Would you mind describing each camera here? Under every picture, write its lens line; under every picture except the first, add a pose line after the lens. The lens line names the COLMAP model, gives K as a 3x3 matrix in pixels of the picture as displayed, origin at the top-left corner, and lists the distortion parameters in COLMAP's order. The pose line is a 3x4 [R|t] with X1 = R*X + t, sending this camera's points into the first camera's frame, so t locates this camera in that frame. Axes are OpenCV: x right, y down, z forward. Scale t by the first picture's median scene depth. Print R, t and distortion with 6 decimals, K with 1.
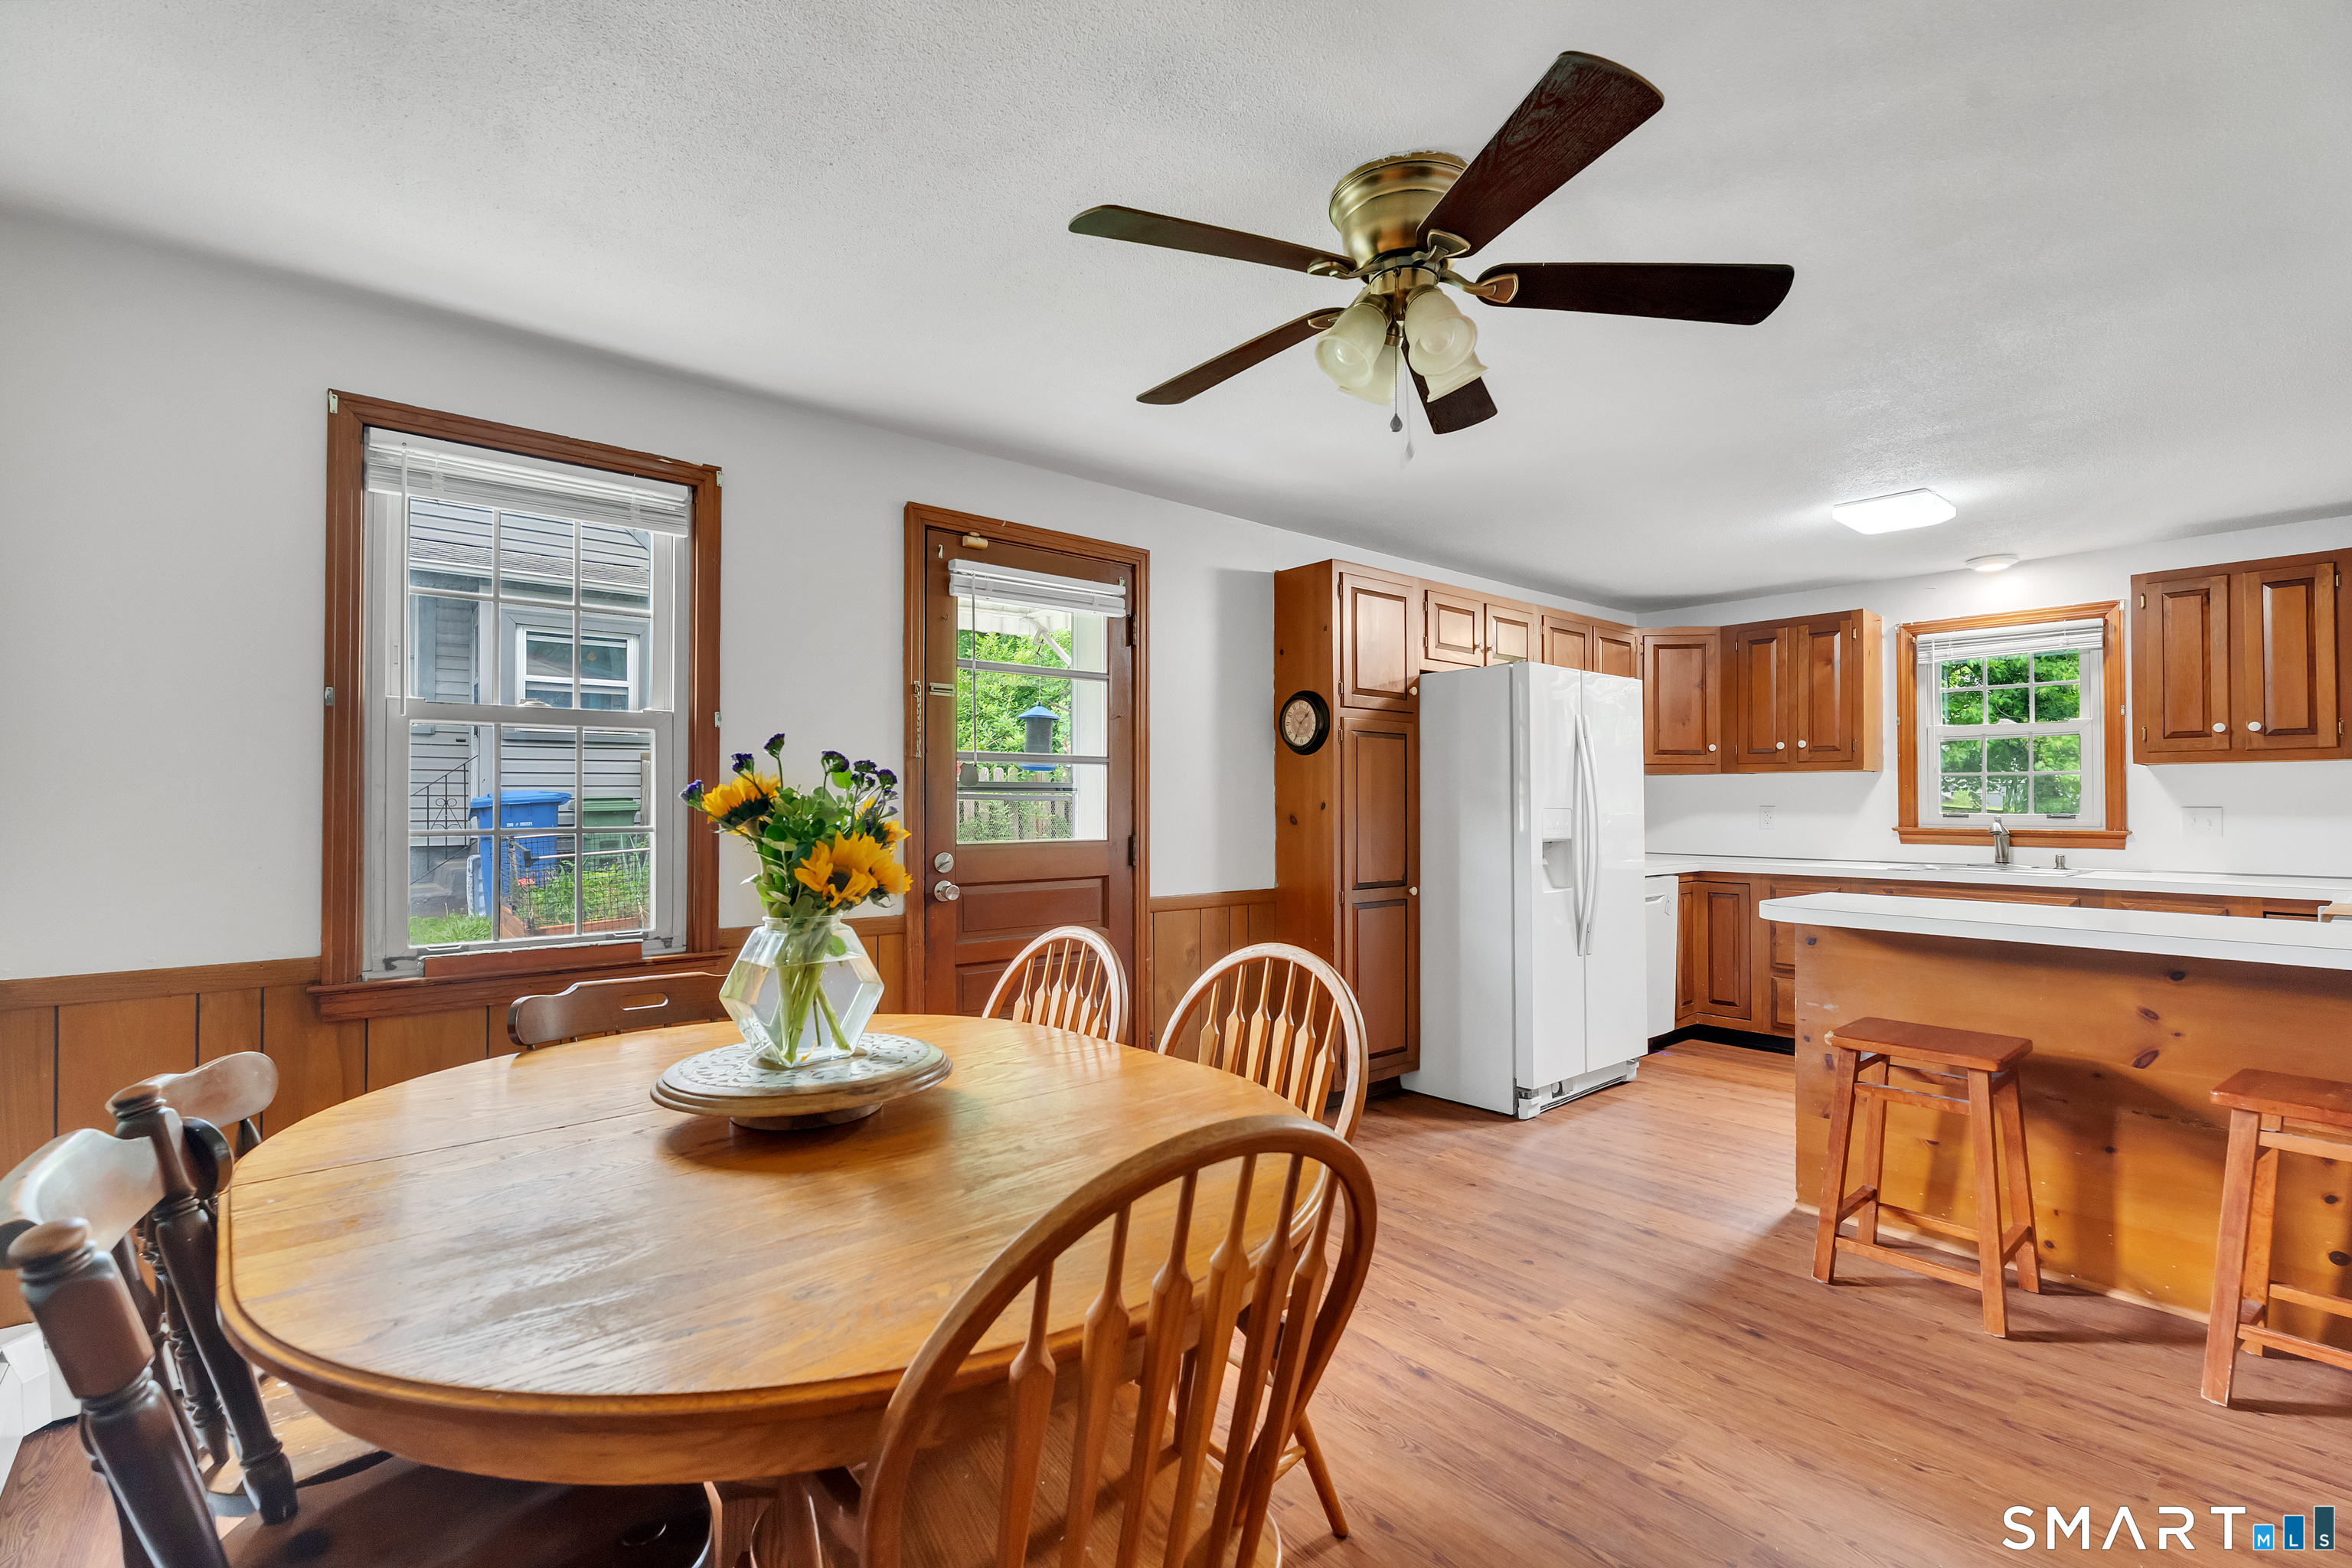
lens RADIAL K [[1079.8, 0, 1169.5], [0, 1079.8, 793.7], [0, 0, 1]] dist [-0.001031, -0.000062]
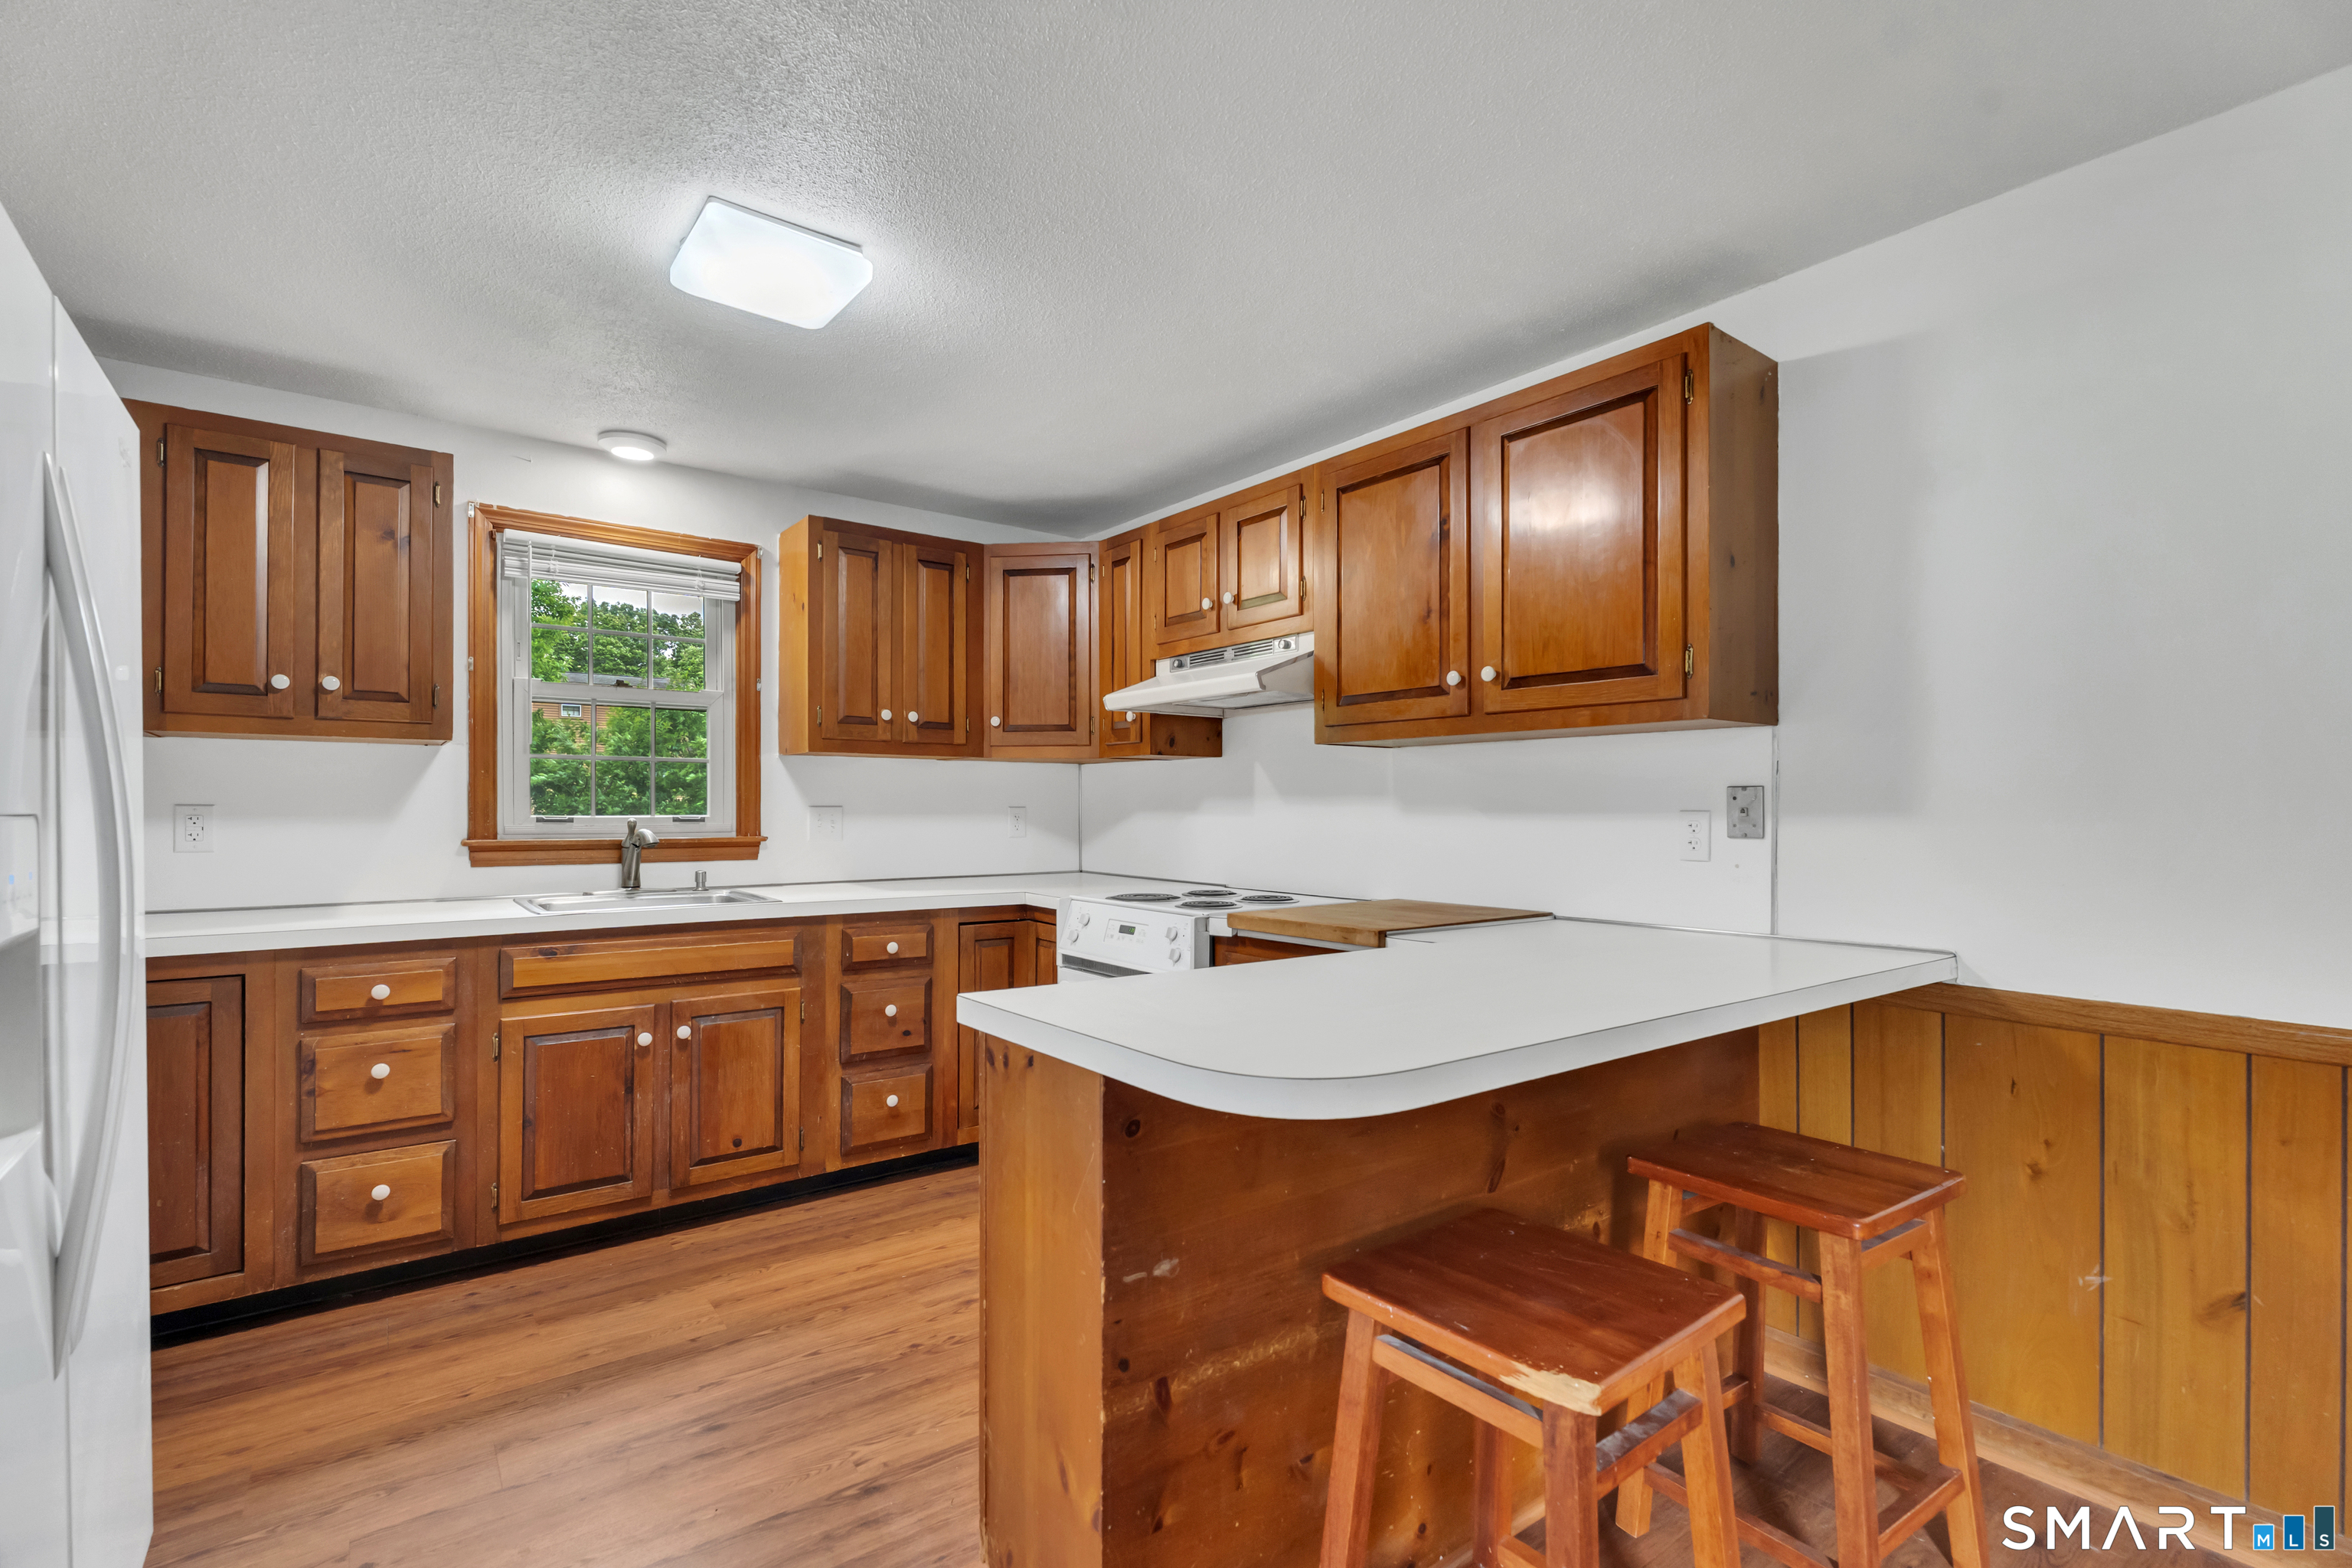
lens RADIAL K [[1054.1, 0, 1191.1], [0, 1054.1, 802.1], [0, 0, 1]] dist [0.000064, 0.000013]
pose [[0.055023, 0.003518, 0.998479, 0.121043], [-0.012529, 0.999918, -0.002832, 0.007274], [-0.998406, -0.012354, 0.055063, 0.617312]]
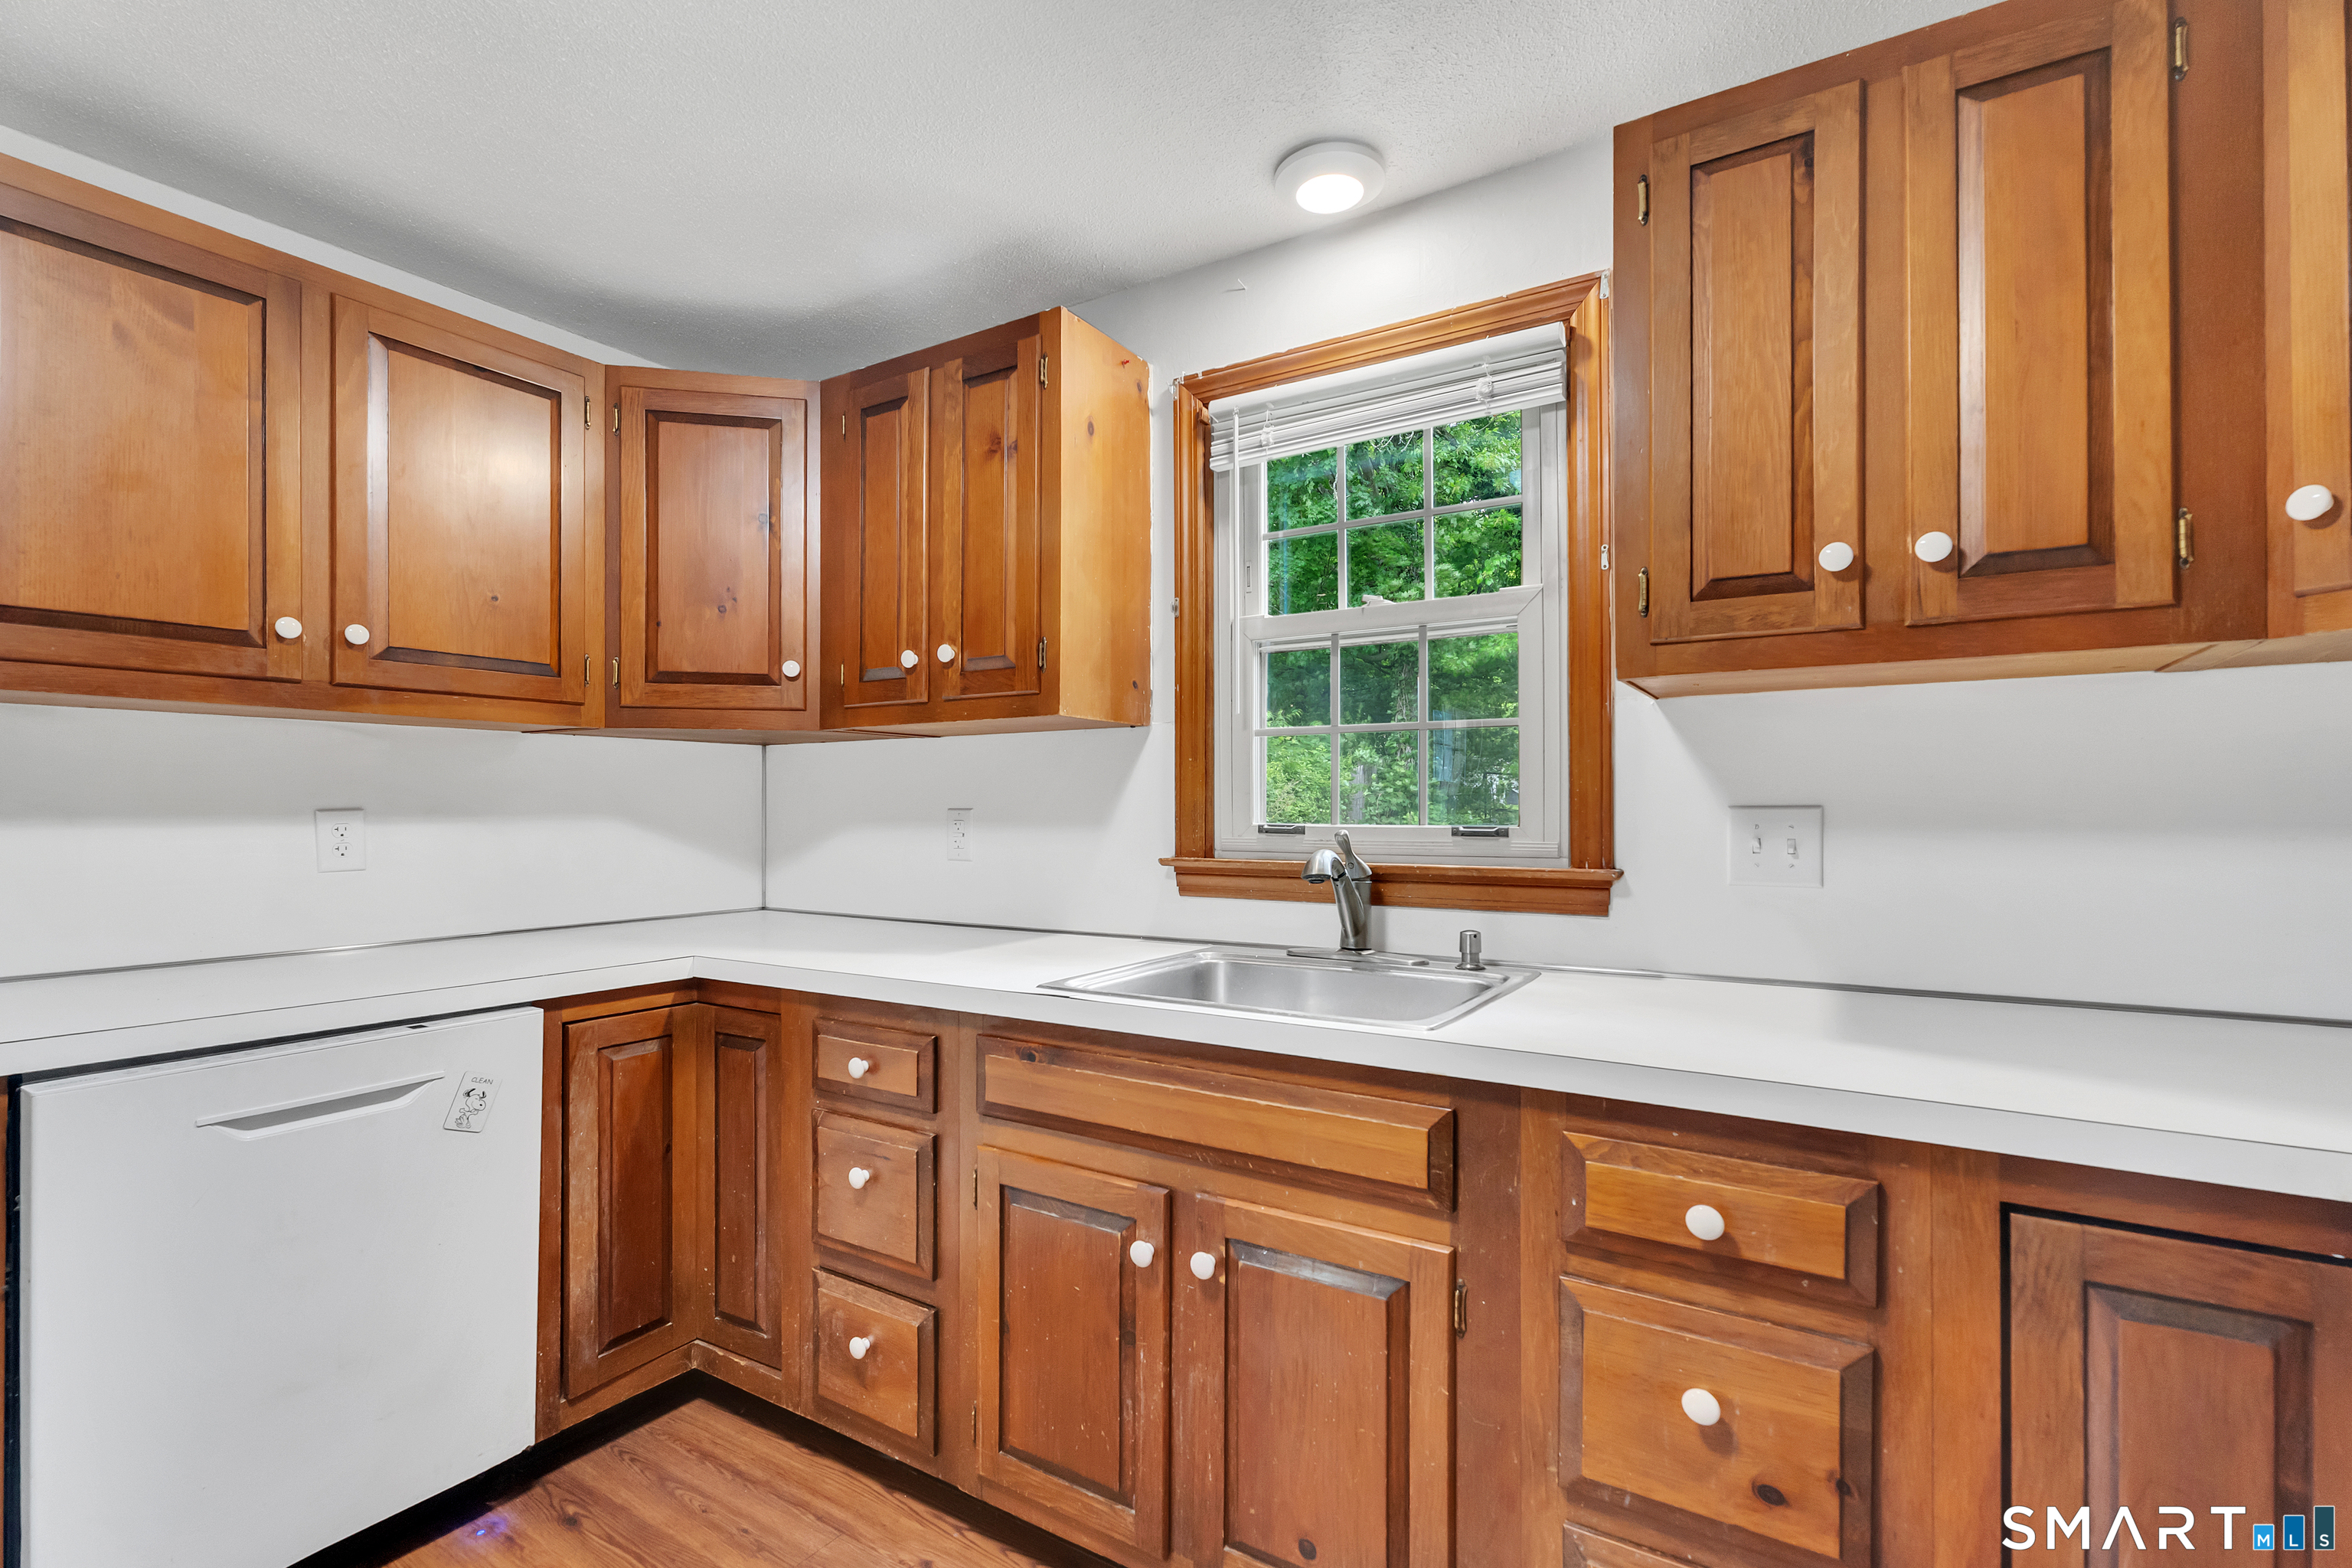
lens RADIAL K [[1067.1, 0, 1141.1], [0, 1067.1, 803.8], [0, 0, 1]] dist [0.005880, 0.000318]
pose [[0.967100, -0.002032, 0.254389, 0.605166], [0.000822, 0.999988, 0.004863, 0.008794], [-0.254395, -0.004494, 0.967090, 0.650610]]
